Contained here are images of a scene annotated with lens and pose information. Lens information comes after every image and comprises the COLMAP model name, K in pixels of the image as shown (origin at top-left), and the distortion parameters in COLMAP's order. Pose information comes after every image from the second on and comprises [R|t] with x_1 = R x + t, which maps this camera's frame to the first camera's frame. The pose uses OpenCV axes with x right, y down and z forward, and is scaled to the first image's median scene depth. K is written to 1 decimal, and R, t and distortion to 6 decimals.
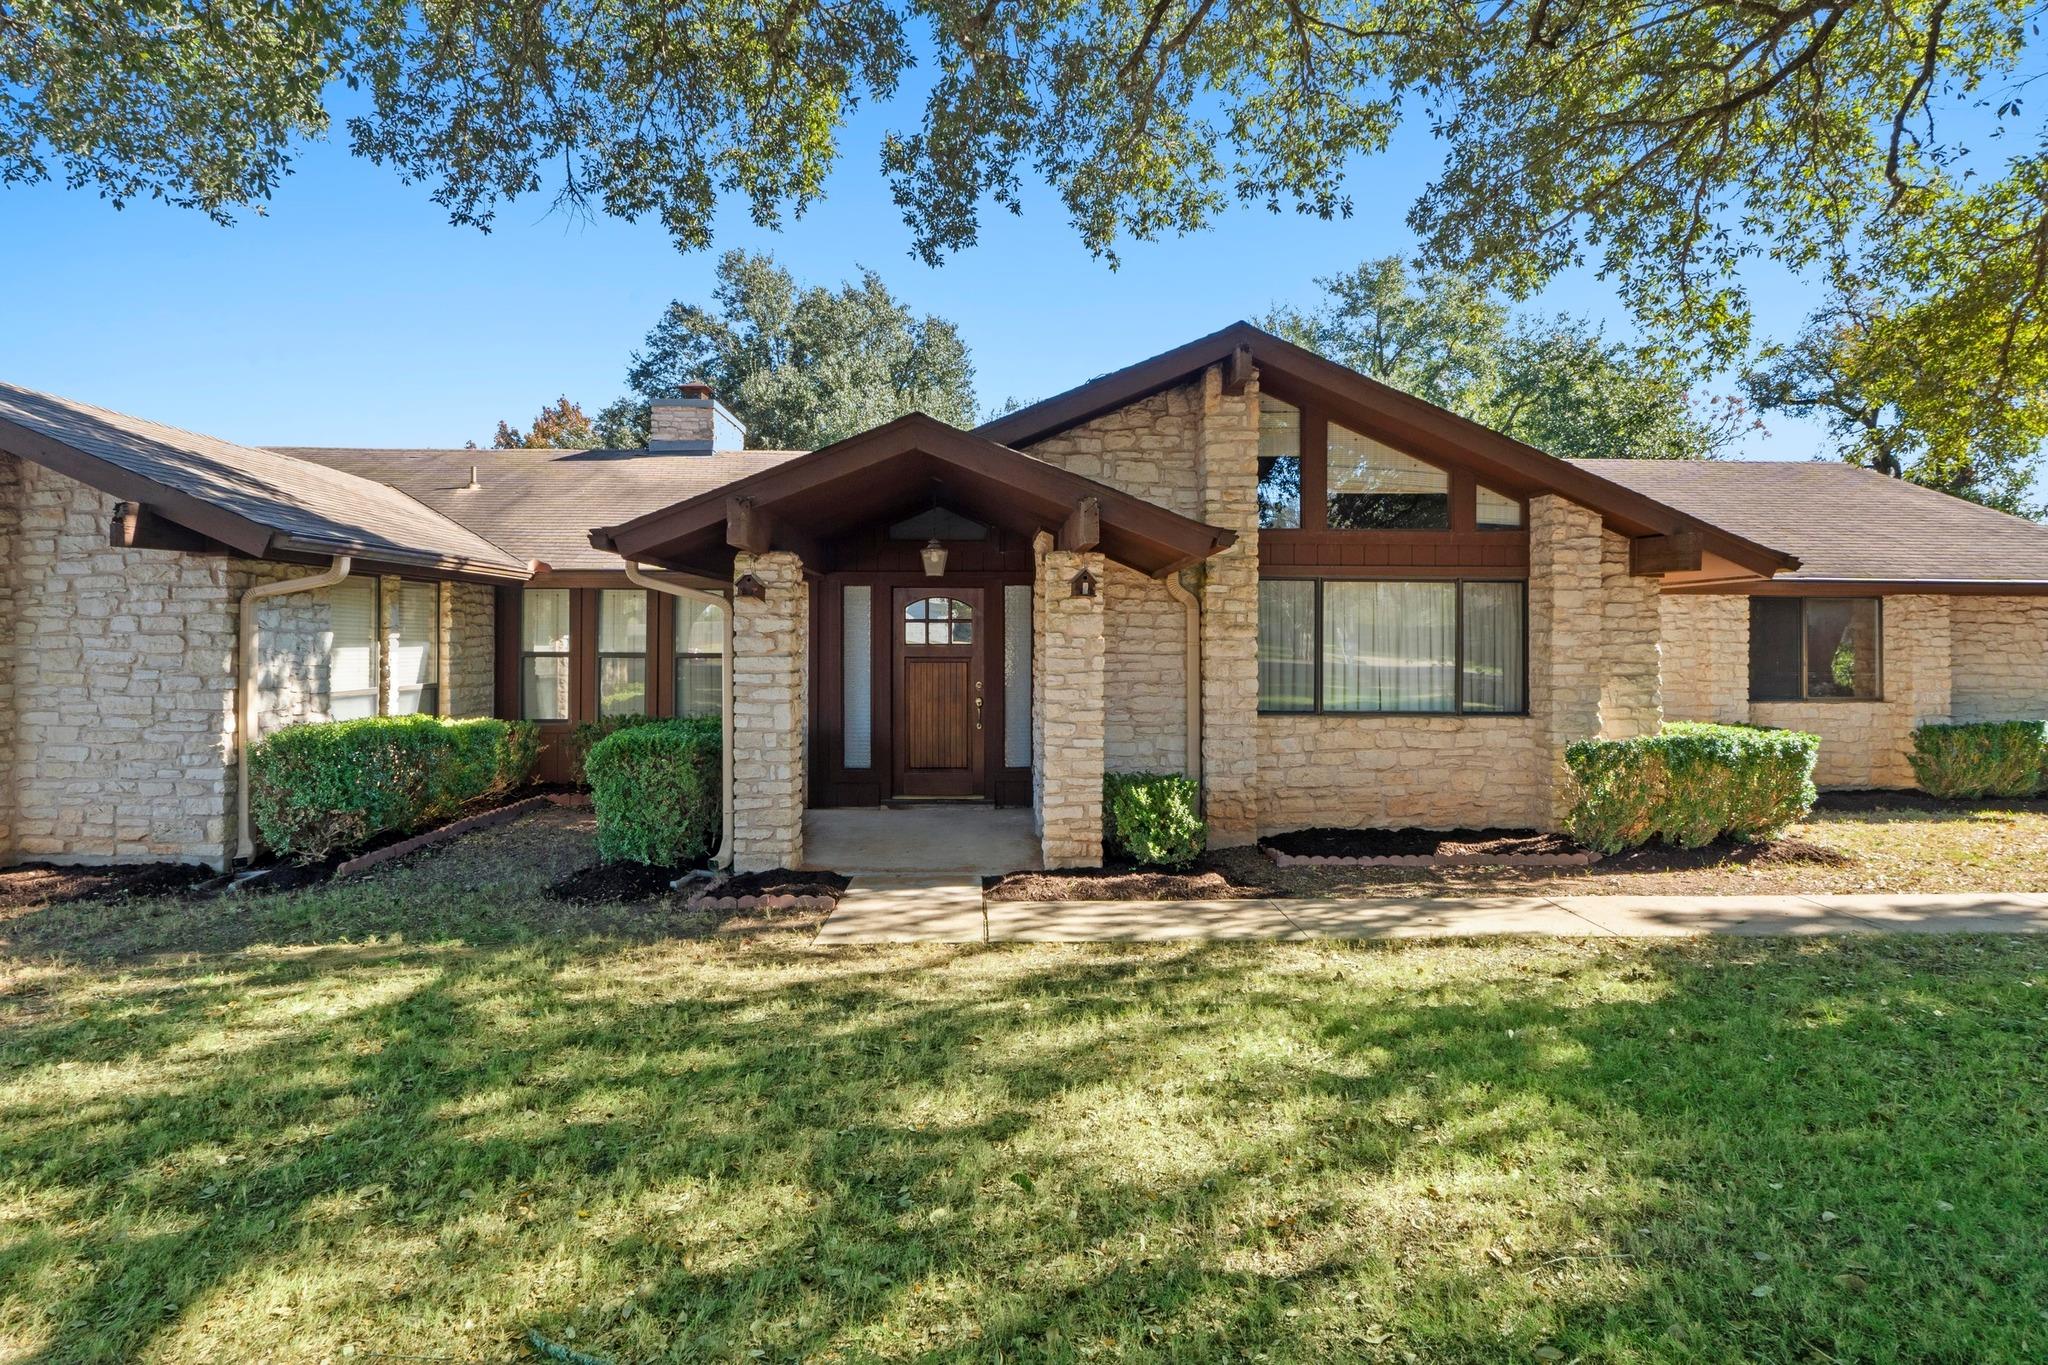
lens RADIAL K [[1028.9, 0, 1021.9], [0, 1028.9, 650.2], [0, 0, 1]] dist [0.001153, 0.000211]
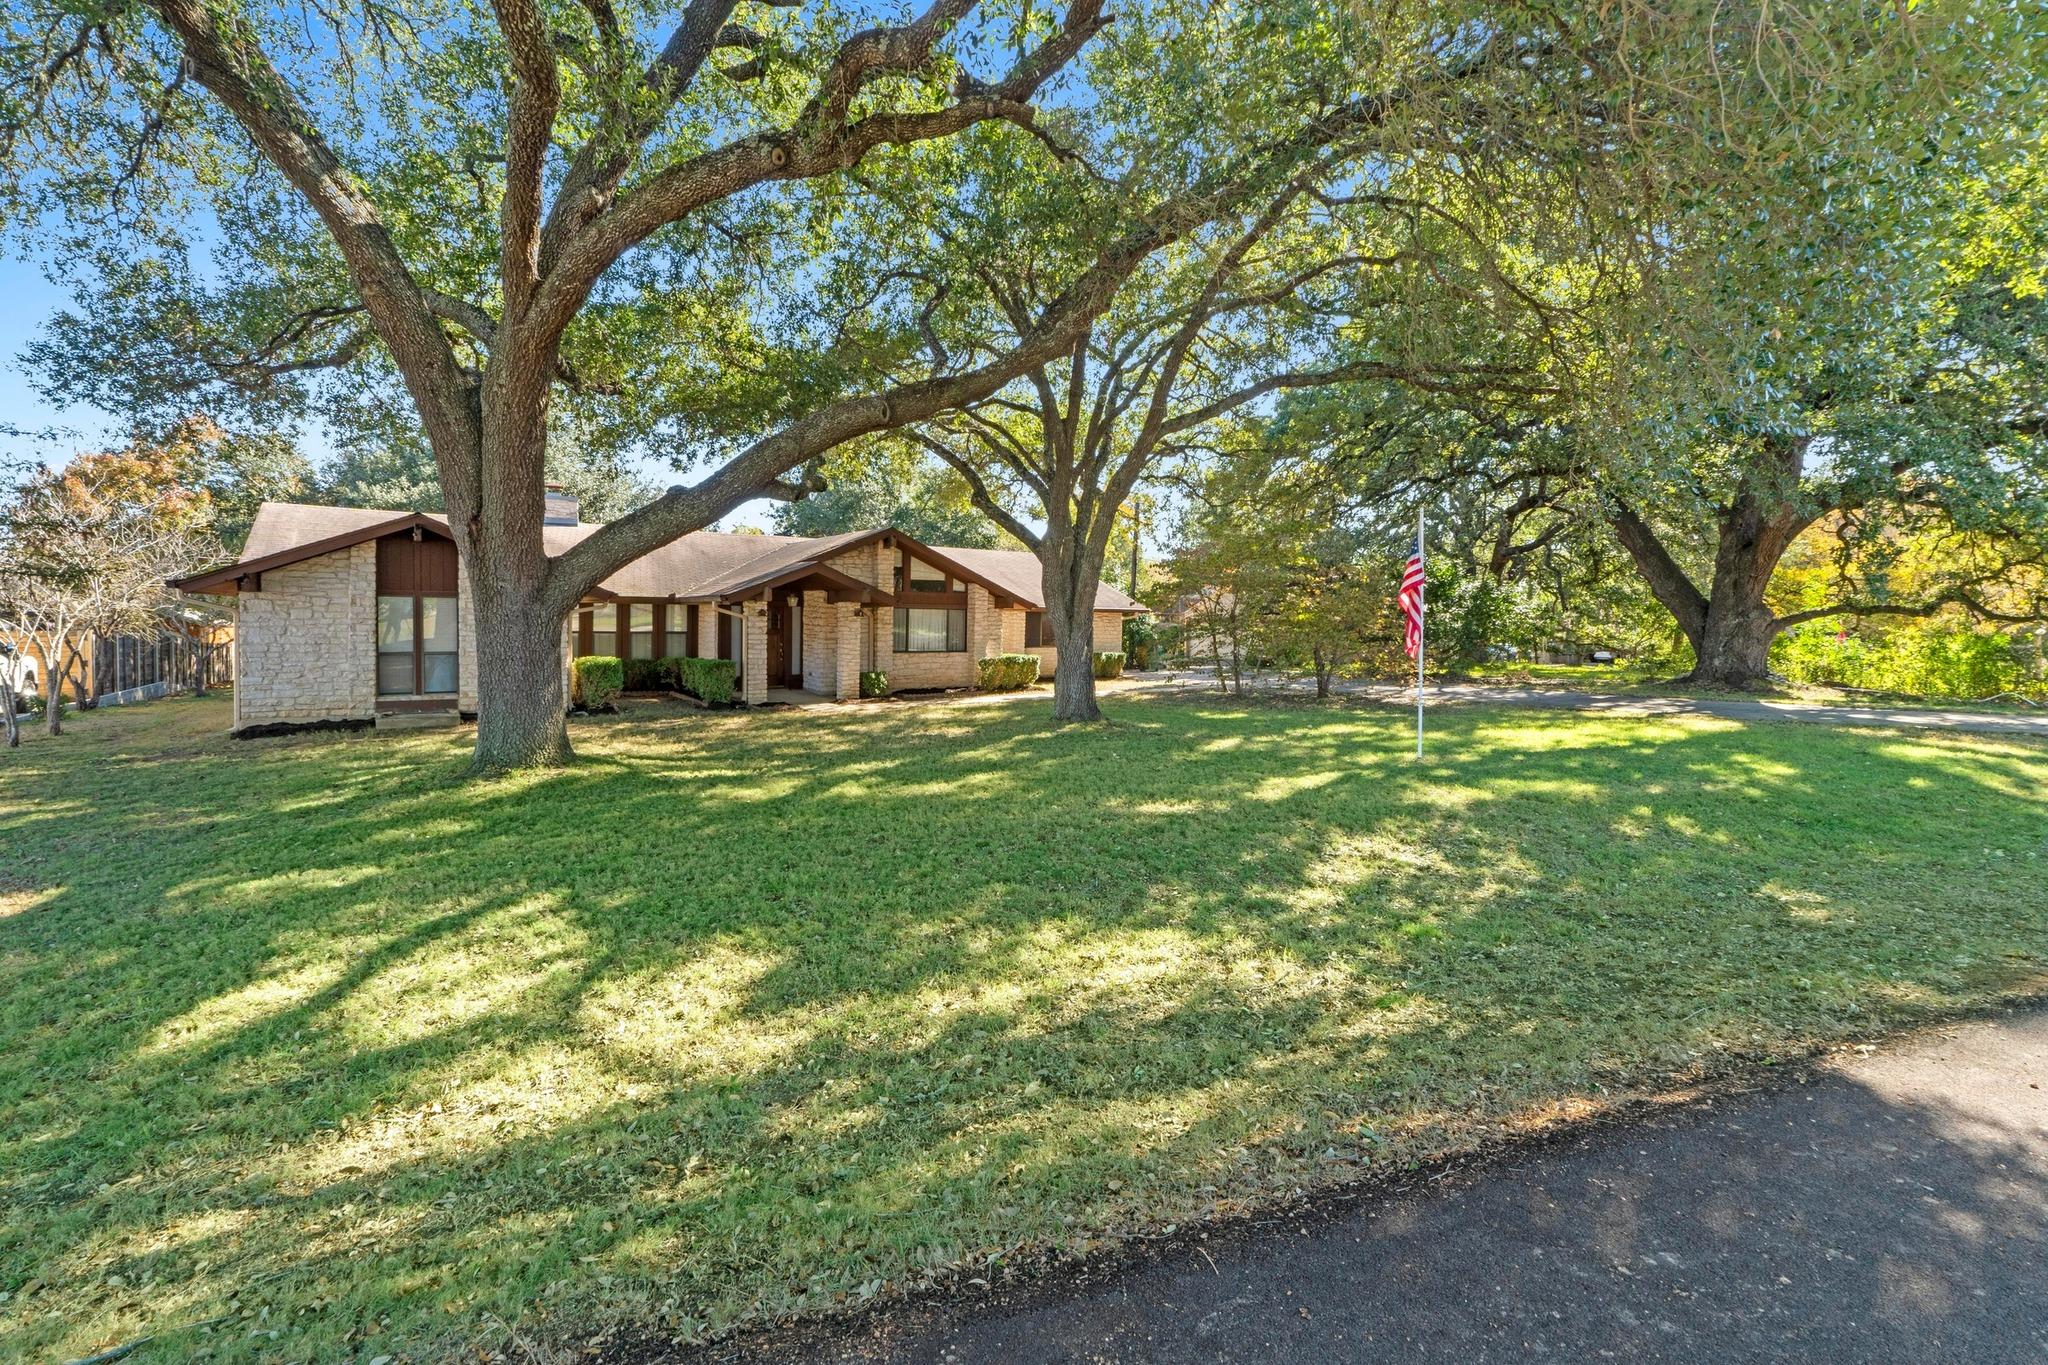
lens RADIAL K [[975.7, 0, 1024.0], [0, 975.7, 682.5], [0, 0, 1]] dist [0.000121, 0.000011]
pose [[0.825772, -0.028922, 0.563262, -1.040116], [-0.002410, 0.998494, 0.054803, -0.006838], [-0.563999, -0.046612, 0.824459, -1.553736]]
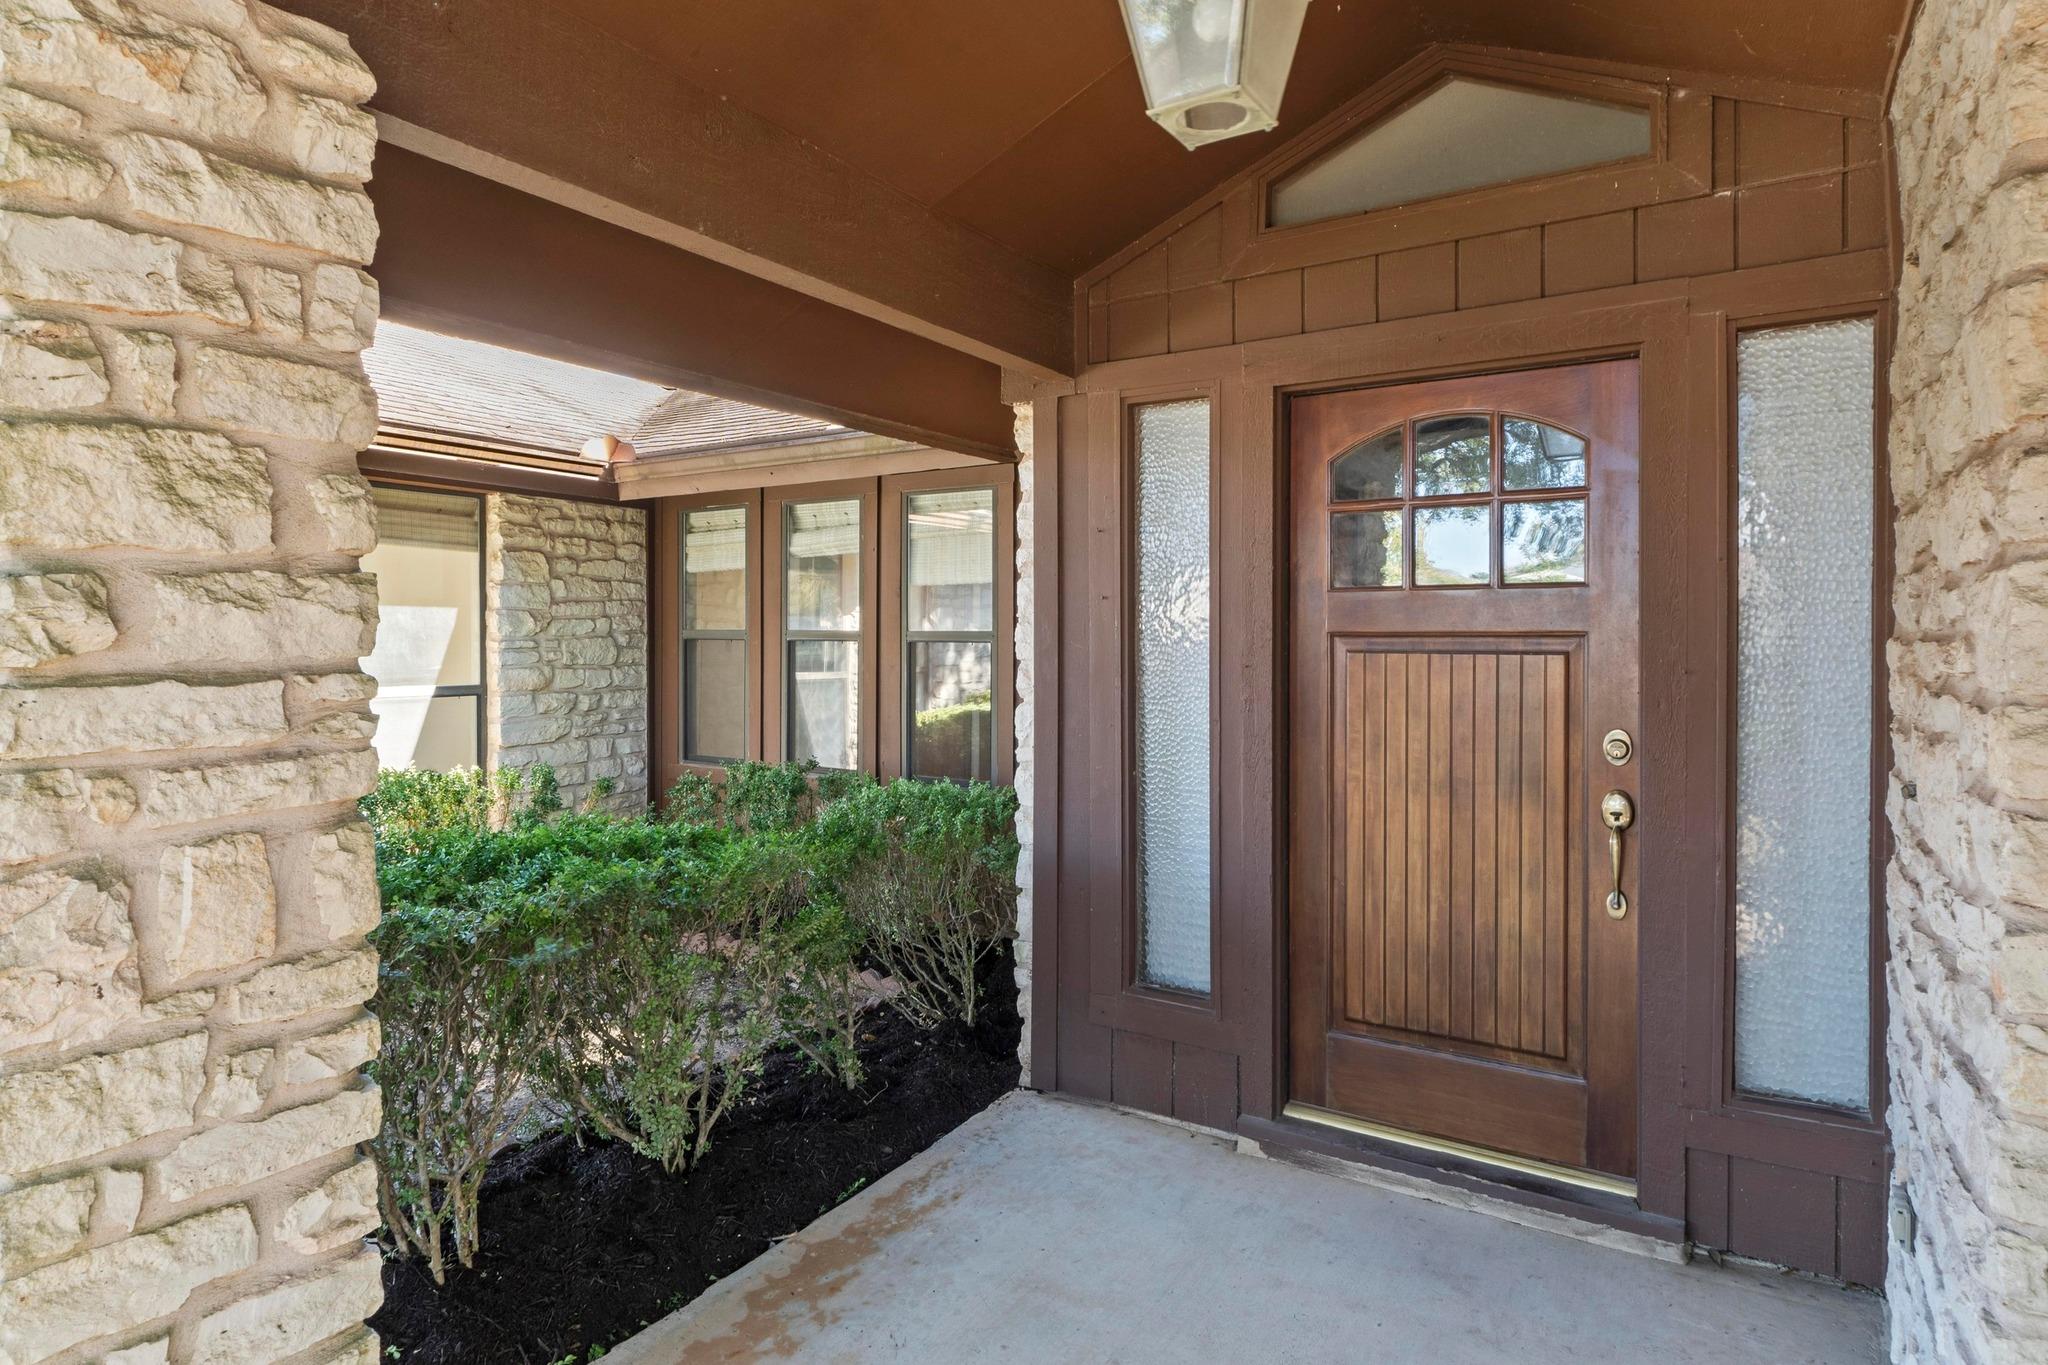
lens RADIAL K [[1152.6, 0, 1023.1], [0, 1152.6, 650.3], [0, 0, 1]] dist [0.000291, 0.000148]
pose [[0.804781, 0.001873, -0.593568, 0.009298], [0.002454, 0.999976, 0.006482, 0.010554], [0.593566, -0.006673, 0.804757, 0.731740]]
